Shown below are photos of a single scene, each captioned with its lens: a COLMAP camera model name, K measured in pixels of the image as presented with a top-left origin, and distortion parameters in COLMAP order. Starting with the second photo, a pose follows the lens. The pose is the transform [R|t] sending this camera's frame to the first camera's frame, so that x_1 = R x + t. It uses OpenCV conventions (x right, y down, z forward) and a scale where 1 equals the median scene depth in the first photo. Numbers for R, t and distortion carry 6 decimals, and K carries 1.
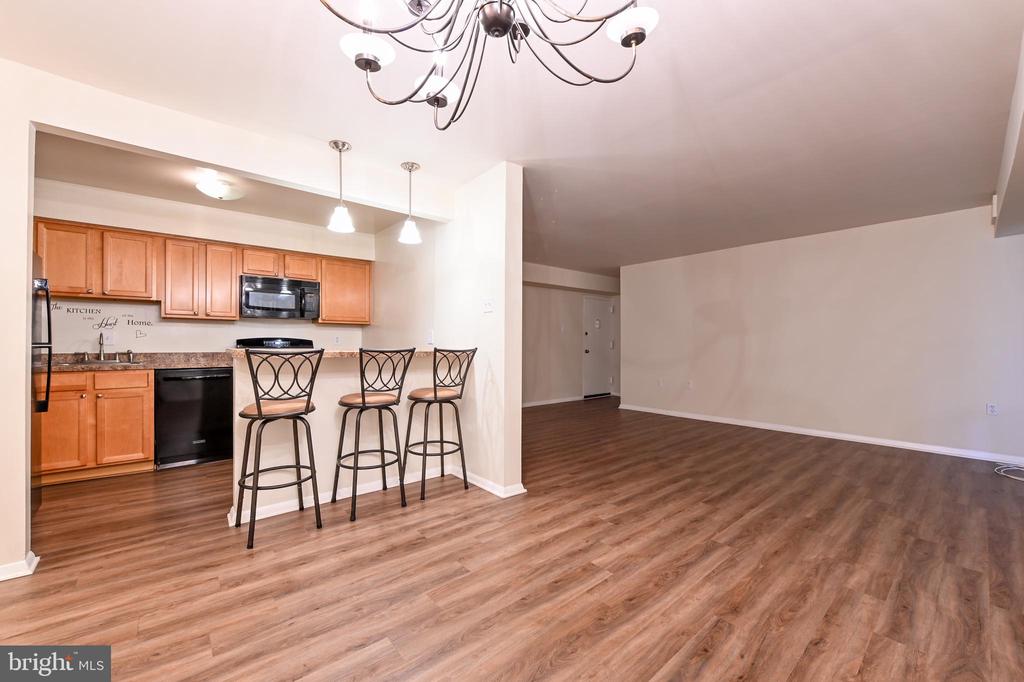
lens RADIAL K [[413.8, 0, 513.8], [0, 413.8, 344.2], [0, 0, 1]] dist [-0.005925, -0.000948]
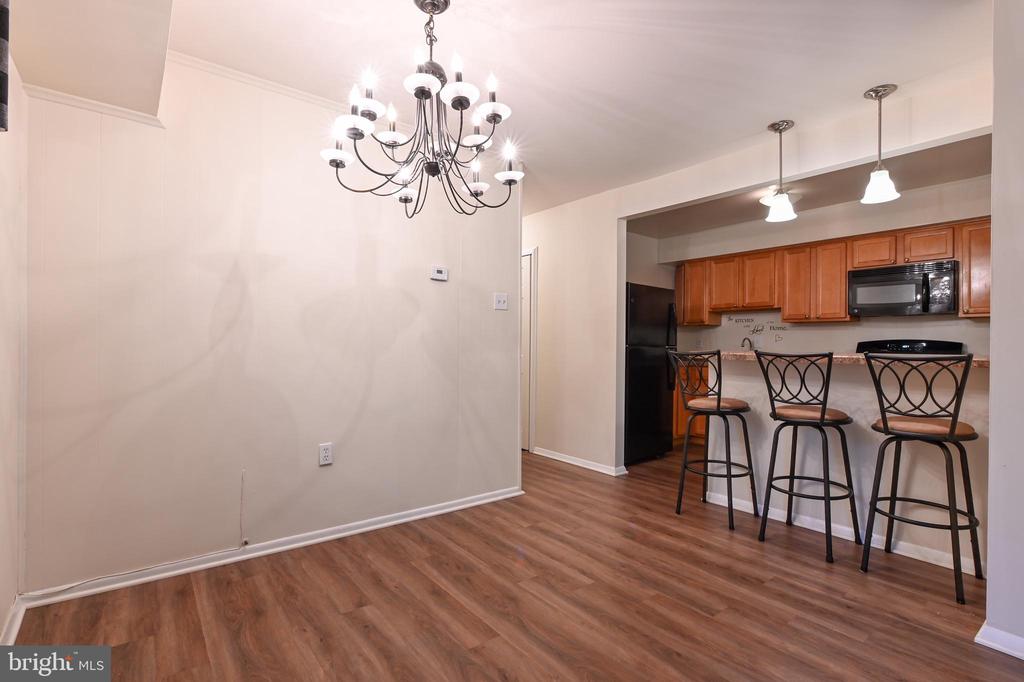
lens RADIAL K [[487.7, 0, 510.7], [0, 487.7, 342.3], [0, 0, 1]] dist [-0.012243, -0.000373]
pose [[-0.057756, -0.004008, -0.998323, 0.576763], [-0.007723, 0.999964, -0.003568, -0.001874], [0.998301, 0.007504, -0.057784, 0.406317]]
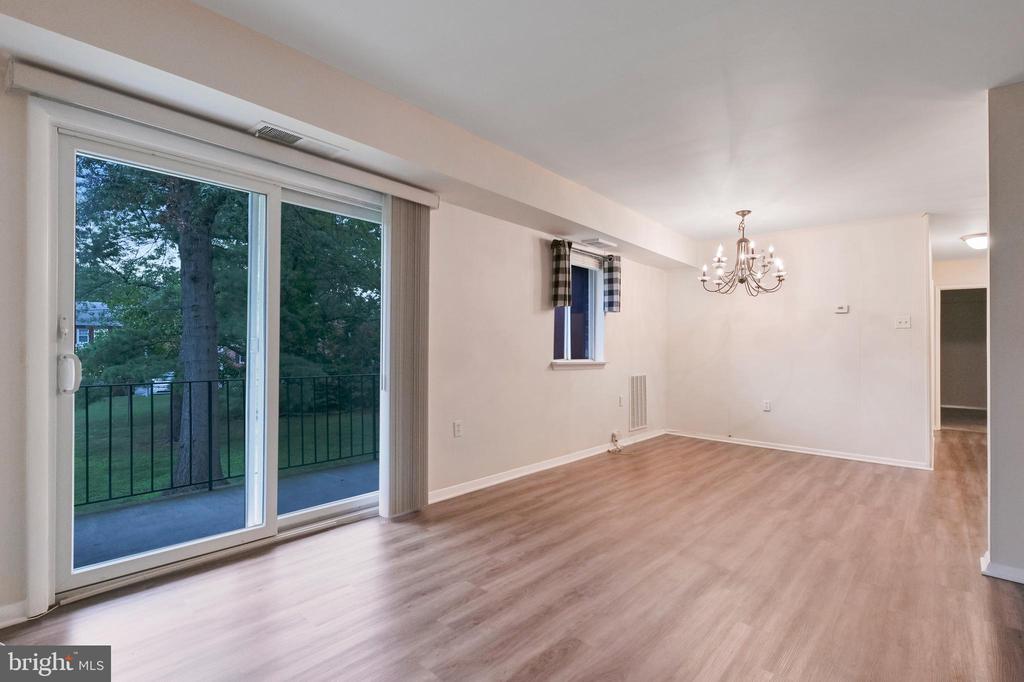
lens RADIAL K [[474.6, 0, 512.6], [0, 474.6, 341.1], [0, 0, 1]] dist [-0.004181, -0.000183]
pose [[-0.992439, -0.019484, -0.121180, 0.859335], [-0.017807, 0.999730, -0.014908, 0.005185], [0.121438, -0.012637, -0.992519, 1.624089]]
